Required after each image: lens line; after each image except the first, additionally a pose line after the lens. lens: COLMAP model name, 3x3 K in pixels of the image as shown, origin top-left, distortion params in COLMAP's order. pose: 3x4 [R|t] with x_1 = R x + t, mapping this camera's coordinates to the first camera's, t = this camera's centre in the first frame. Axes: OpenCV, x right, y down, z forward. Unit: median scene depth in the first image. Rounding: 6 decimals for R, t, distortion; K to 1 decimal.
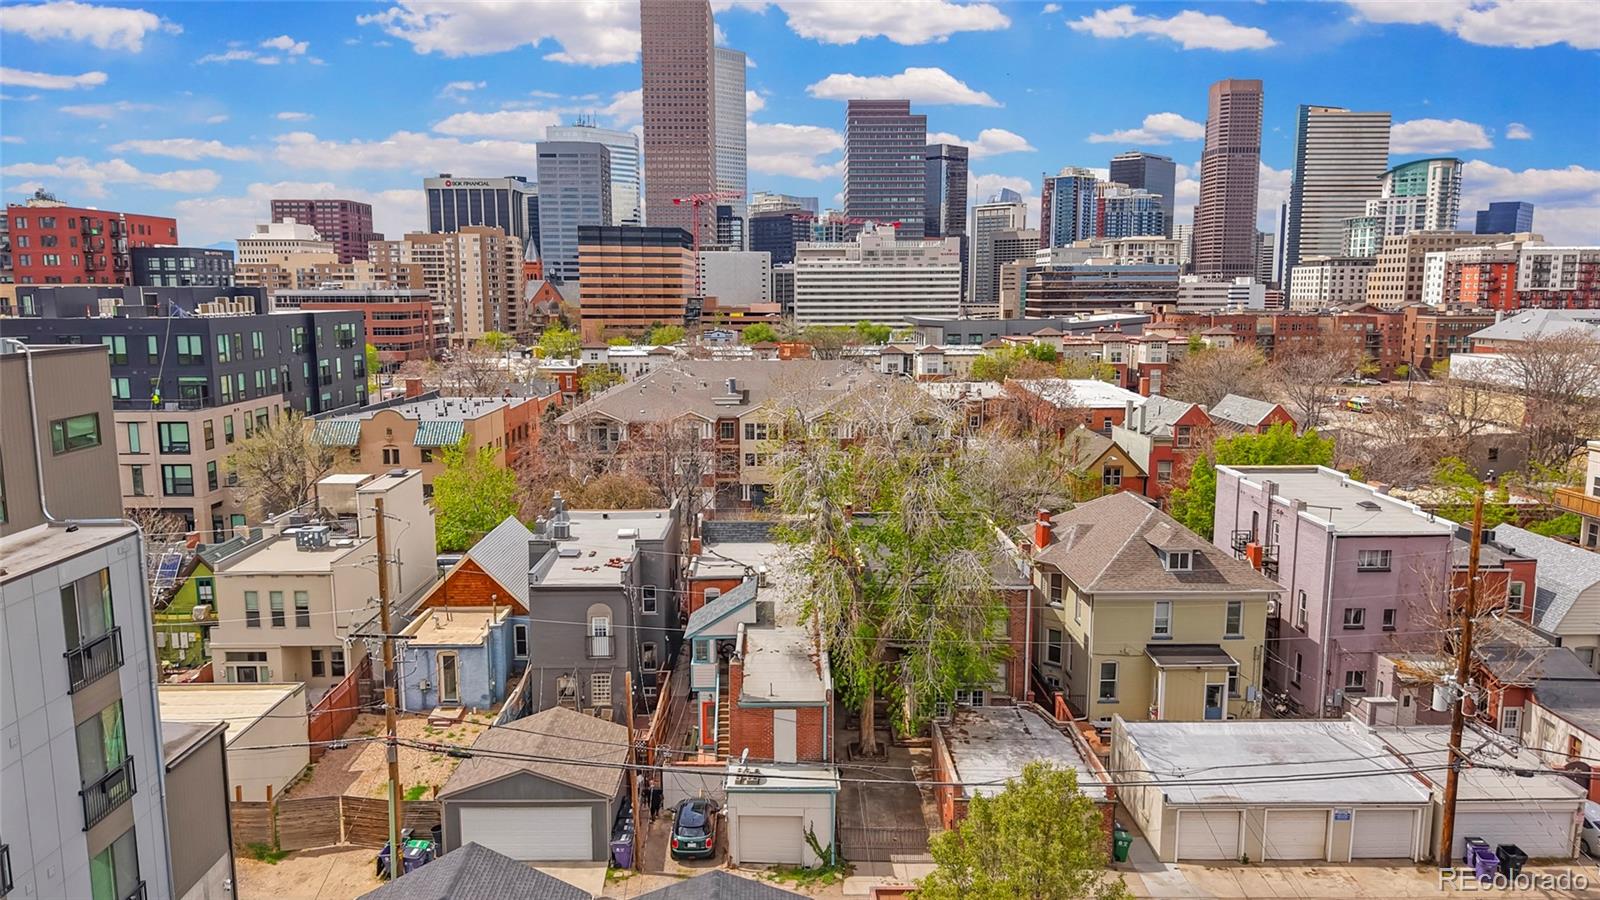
lens RADIAL K [[1124.3, 0, 788.5], [0, 1124.3, 457.8], [0, 0, 1]] dist [0.026809, -0.039448]
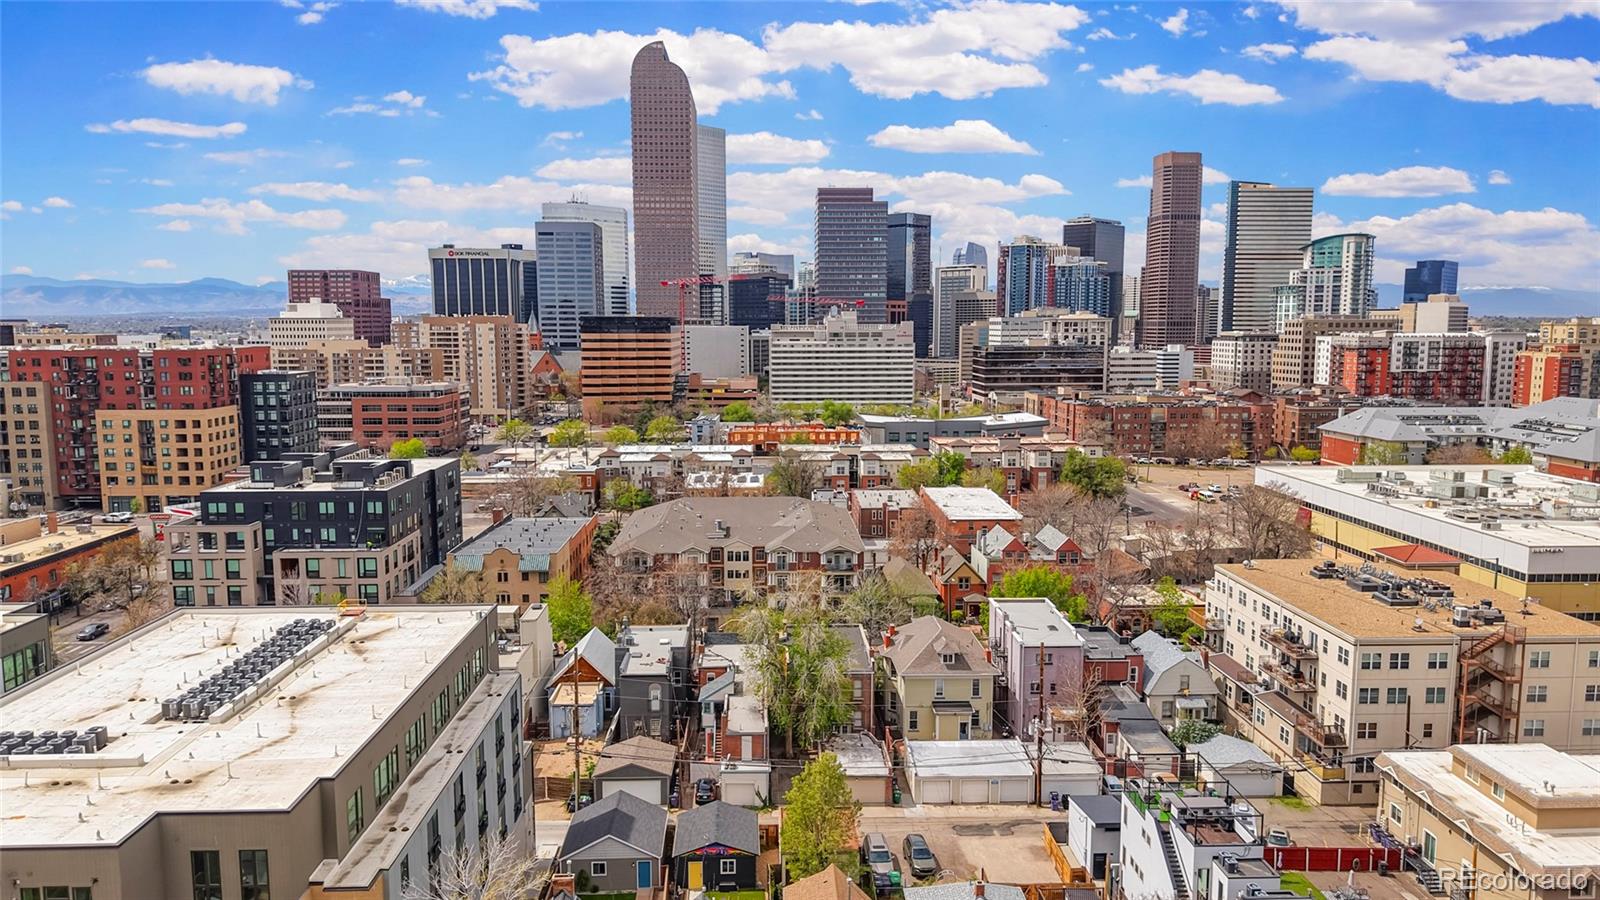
lens RADIAL K [[1124.3, 0, 795.5], [0, 1124.3, 447.2], [0, 0, 1]] dist [0.026809, -0.039448]
pose [[0.999698, -0.000671, 0.024568, 0.004692], [0.001521, 0.999399, -0.034624, -0.032033], [-0.024530, 0.034651, 0.999098, -0.148005]]
